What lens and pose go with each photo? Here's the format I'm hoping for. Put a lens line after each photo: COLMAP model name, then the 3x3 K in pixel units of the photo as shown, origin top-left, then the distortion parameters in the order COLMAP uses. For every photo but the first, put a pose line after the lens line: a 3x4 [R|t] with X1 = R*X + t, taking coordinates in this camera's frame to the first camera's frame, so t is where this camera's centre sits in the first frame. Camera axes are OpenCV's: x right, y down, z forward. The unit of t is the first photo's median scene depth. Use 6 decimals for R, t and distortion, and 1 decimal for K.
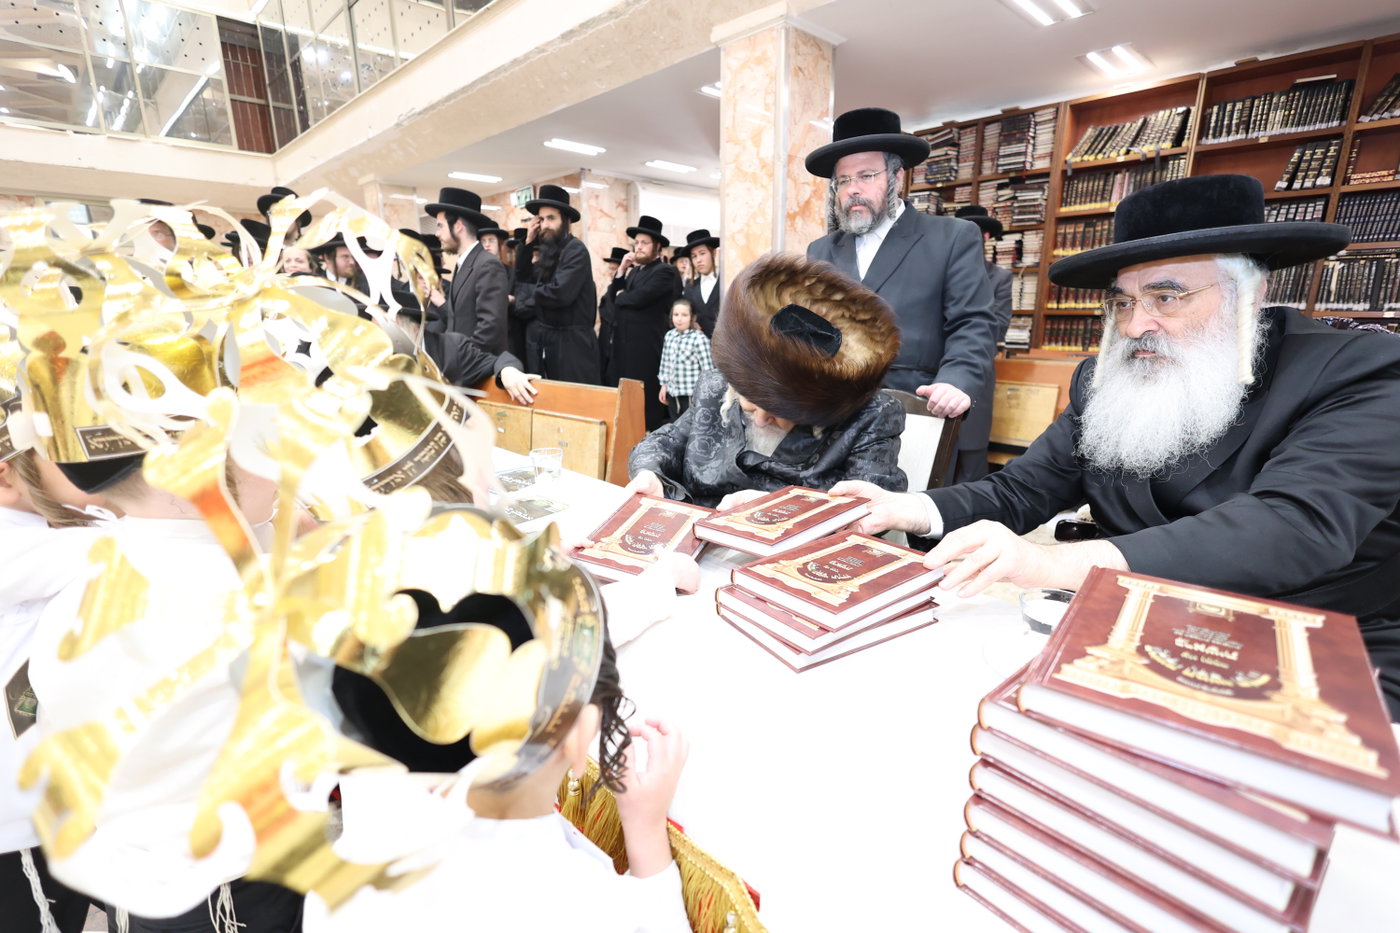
lens RADIAL K [[649.1, 0, 699.6], [0, 649.1, 473.4], [0, 0, 1]] dist [-0.000688, 0.001180]
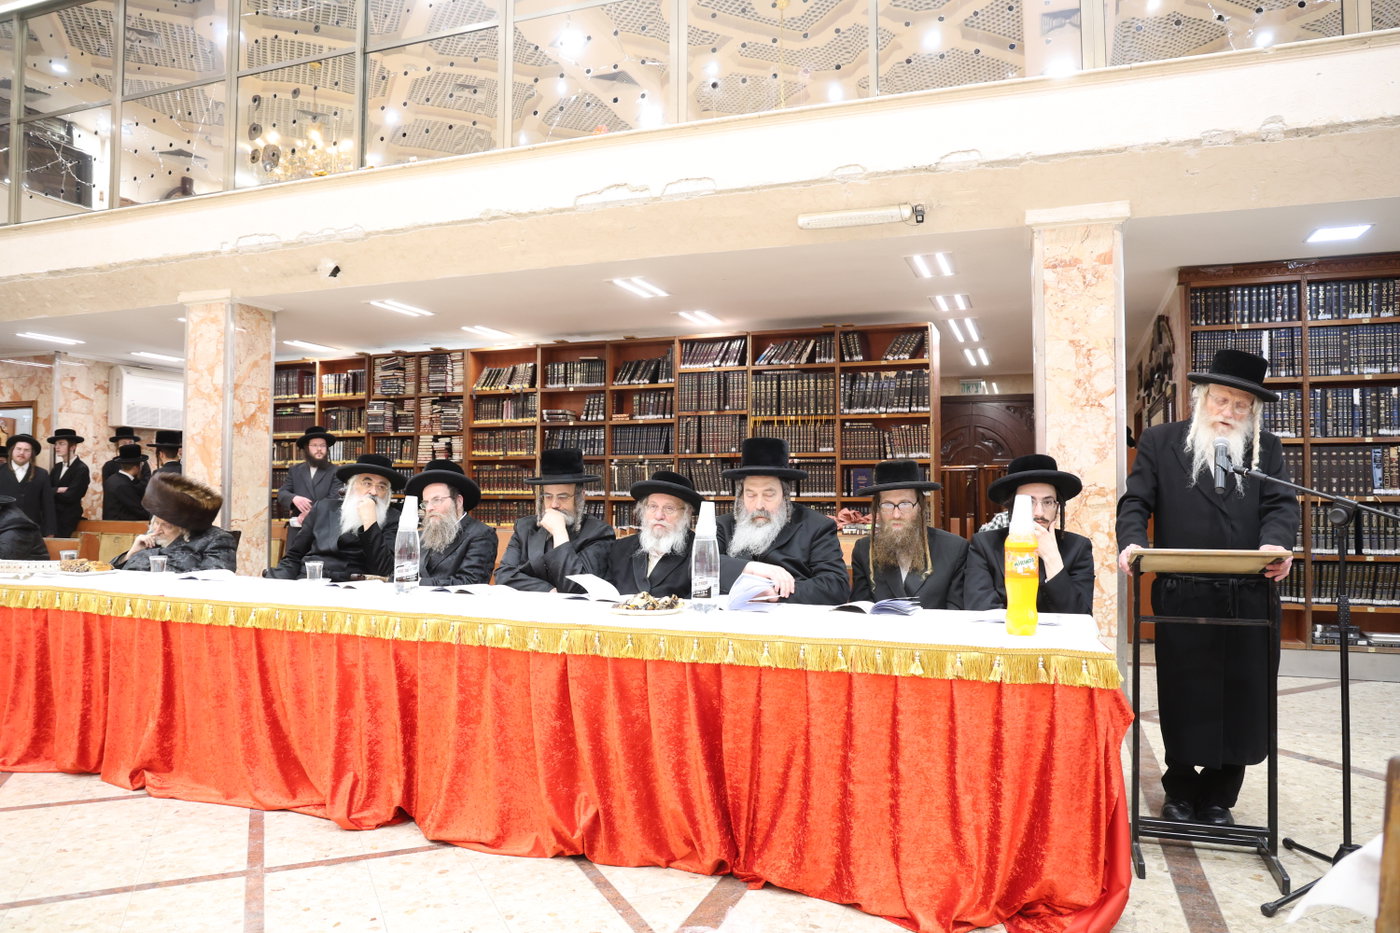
lens RADIAL K [[953.4, 0, 701.4], [0, 953.4, 466.1], [0, 0, 1]] dist [-0.077826, 0.040292]
pose [[0.898921, 0.018012, 0.437740, 0.130748], [0.103805, 0.961947, -0.252751, 0.230139], [-0.425636, 0.272643, 0.862844, -0.889637]]
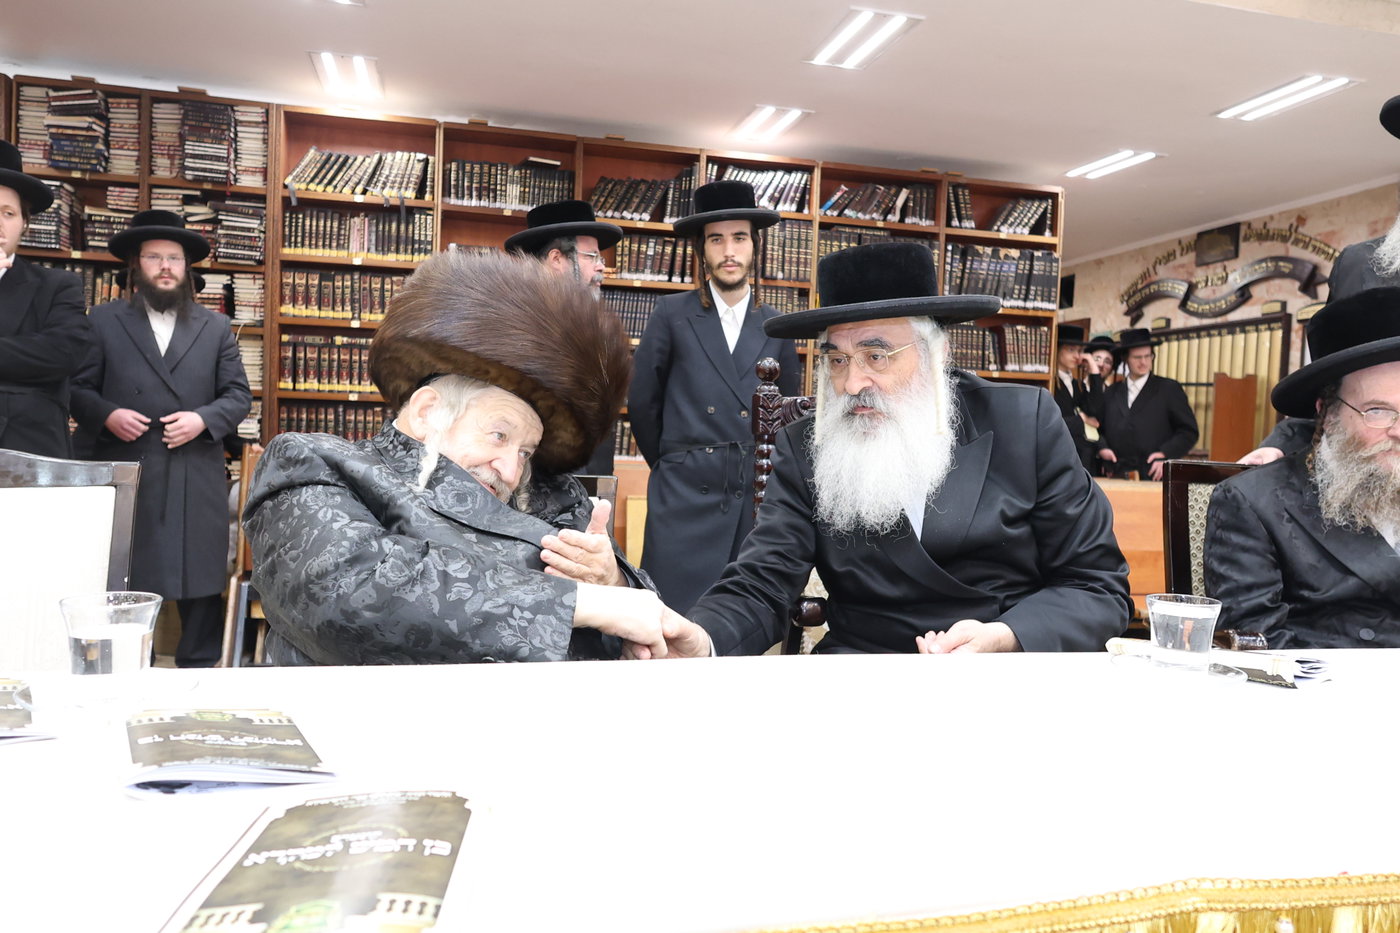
lens RADIAL K [[1042.9, 0, 701.3], [0, 1042.9, 471.7], [0, 0, 1]] dist [-0.012730, 0.017252]
pose [[0.498059, -0.014327, 0.867025, -0.194550], [0.175453, 0.980848, -0.084581, -0.003612], [-0.849208, 0.194249, 0.491033, 0.129257]]
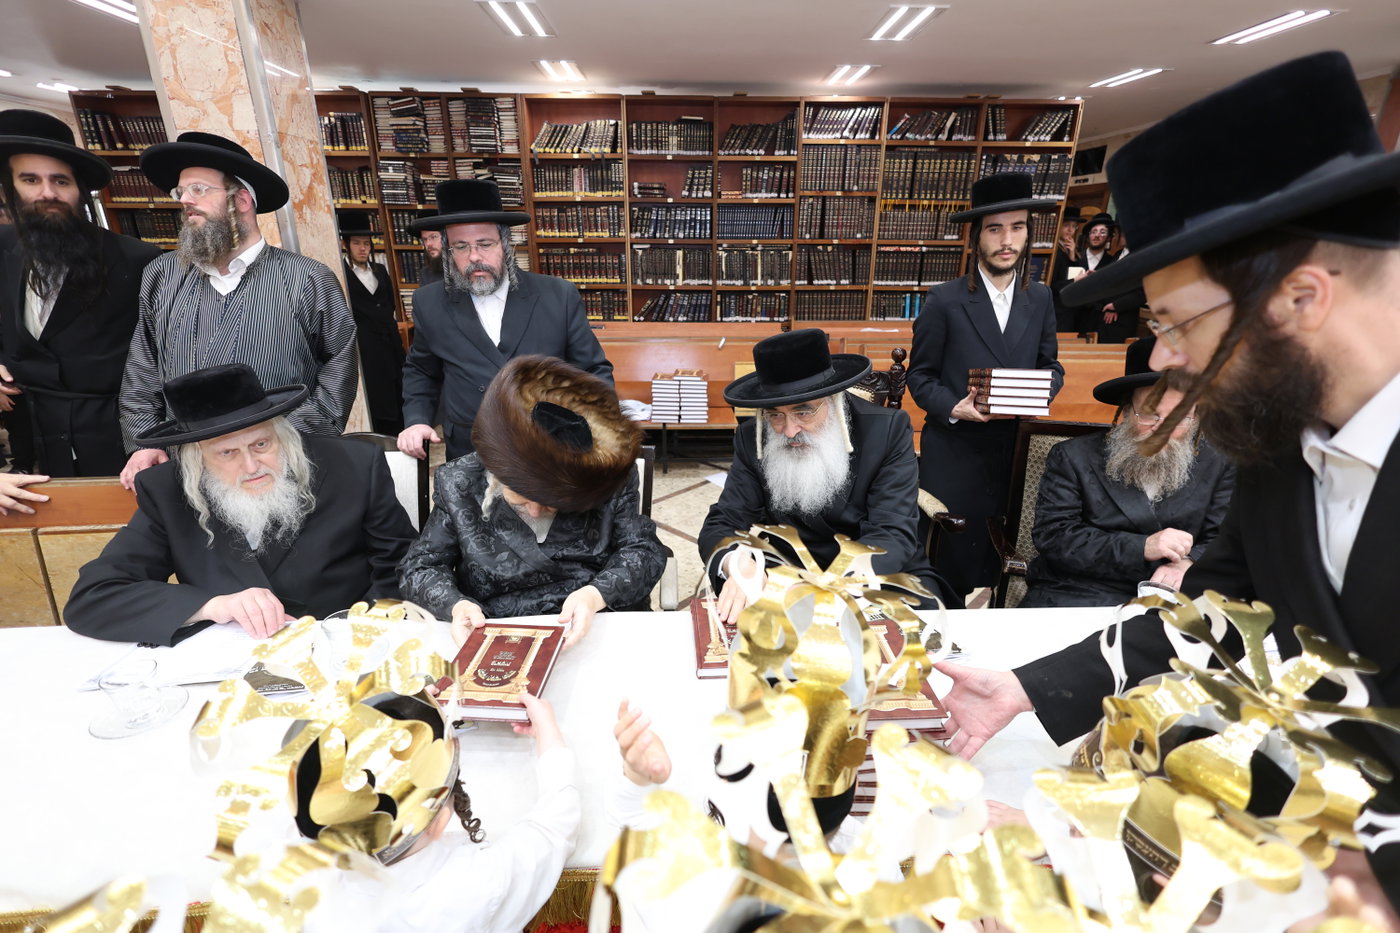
lens RADIAL K [[649.1, 0, 699.5], [0, 649.1, 467.4], [0, 0, 1]] dist [-0.000688, 0.001180]
pose [[0.673378, -0.248661, 0.696225, -0.153867], [0.177069, 0.968574, 0.174674, -0.099644], [-0.717780, 0.005658, 0.696247, 0.022859]]
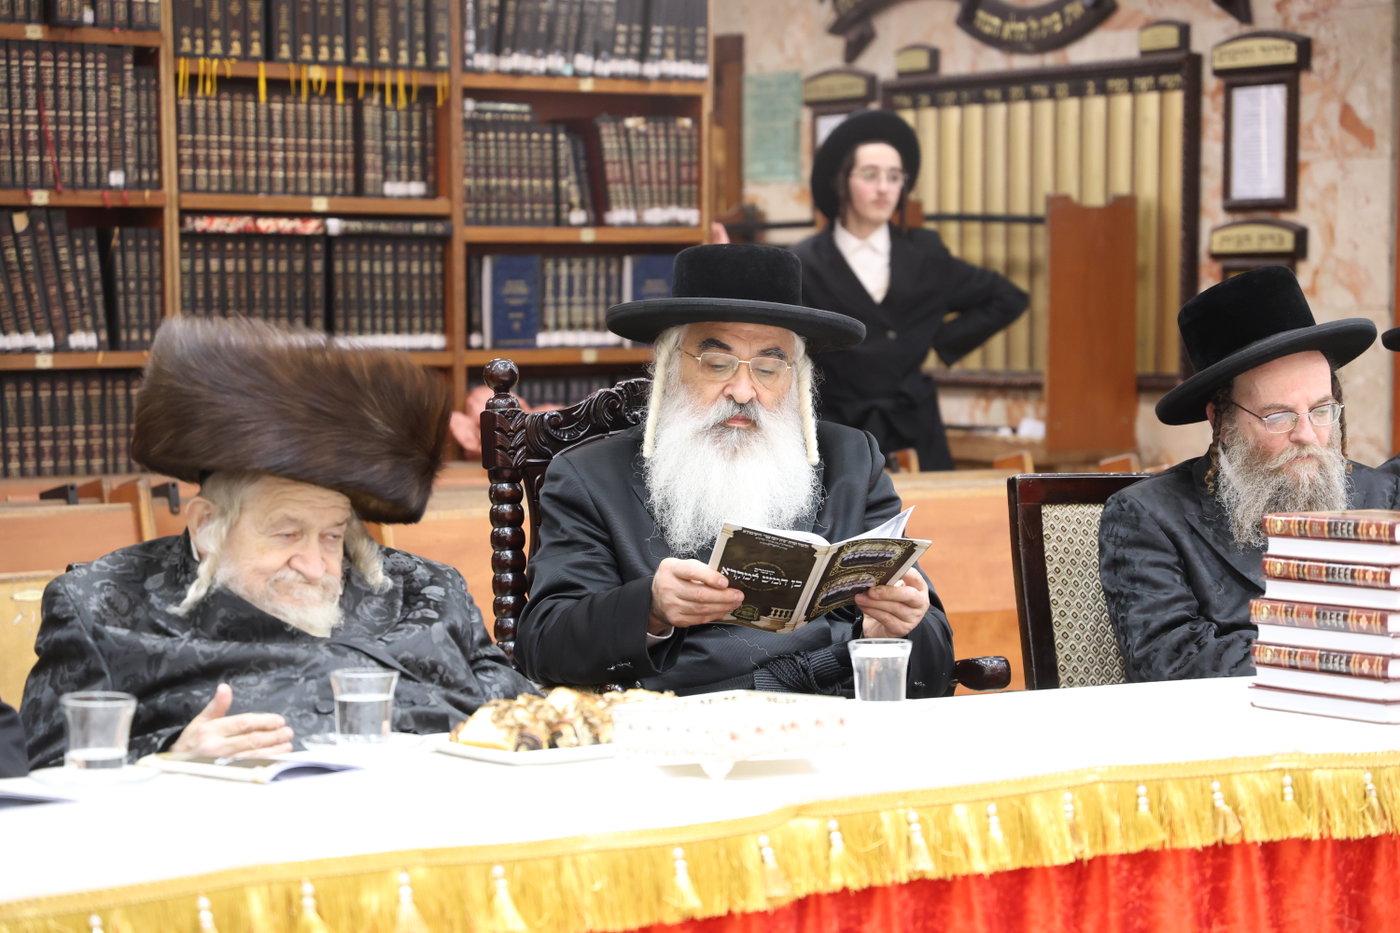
lens RADIAL K [[3902.5, 0, 695.4], [0, 3902.5, 468.1], [0, 0, 1]] dist [0.659607, 0.000000]
pose [[0.148473, -0.044386, 0.987920, -0.984253], [0.249295, 0.968409, 0.006043, -0.047470], [-0.956978, 0.245386, 0.154848, 0.080796]]
